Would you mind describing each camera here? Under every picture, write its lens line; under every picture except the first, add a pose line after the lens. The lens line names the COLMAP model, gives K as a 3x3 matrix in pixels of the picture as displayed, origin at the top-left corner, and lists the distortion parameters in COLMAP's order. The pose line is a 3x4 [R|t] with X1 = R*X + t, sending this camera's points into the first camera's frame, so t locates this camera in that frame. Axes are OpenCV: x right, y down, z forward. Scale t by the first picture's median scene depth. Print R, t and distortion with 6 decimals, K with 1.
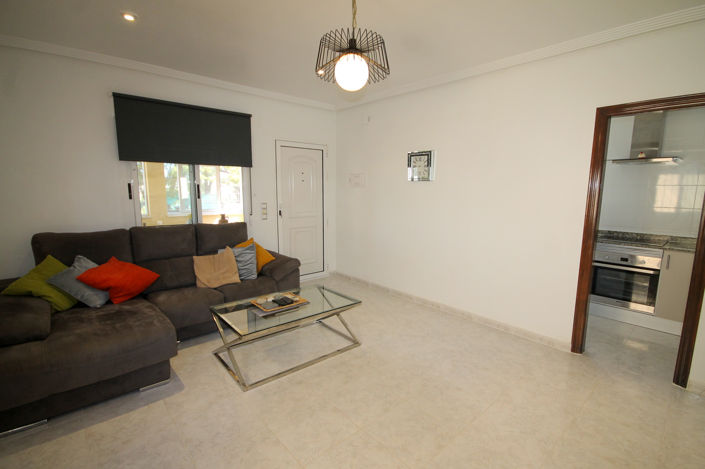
lens RADIAL K [[332.9, 0, 359.0], [0, 332.9, 238.9], [0, 0, 1]] dist [0.001780, 0.000210]
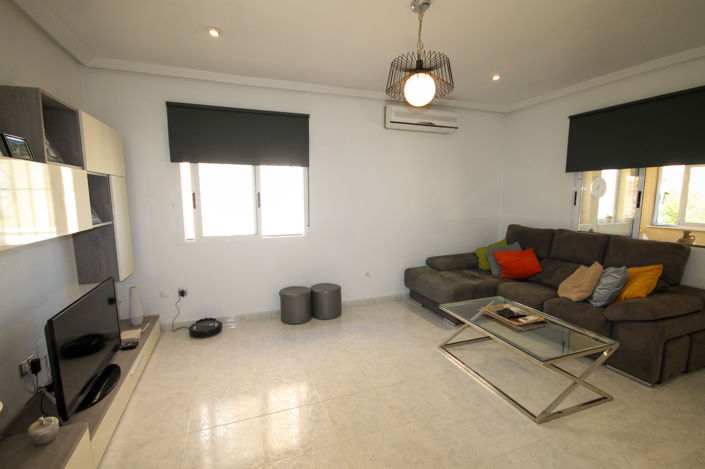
lens RADIAL K [[332.9, 0, 359.0], [0, 332.9, 238.9], [0, 0, 1]] dist [0.001780, 0.000210]
pose [[-0.359746, 0.118042, -0.925553, 0.720843], [-0.141743, 0.973538, 0.179254, -0.120100], [0.922221, 0.195676, -0.333495, 0.815383]]
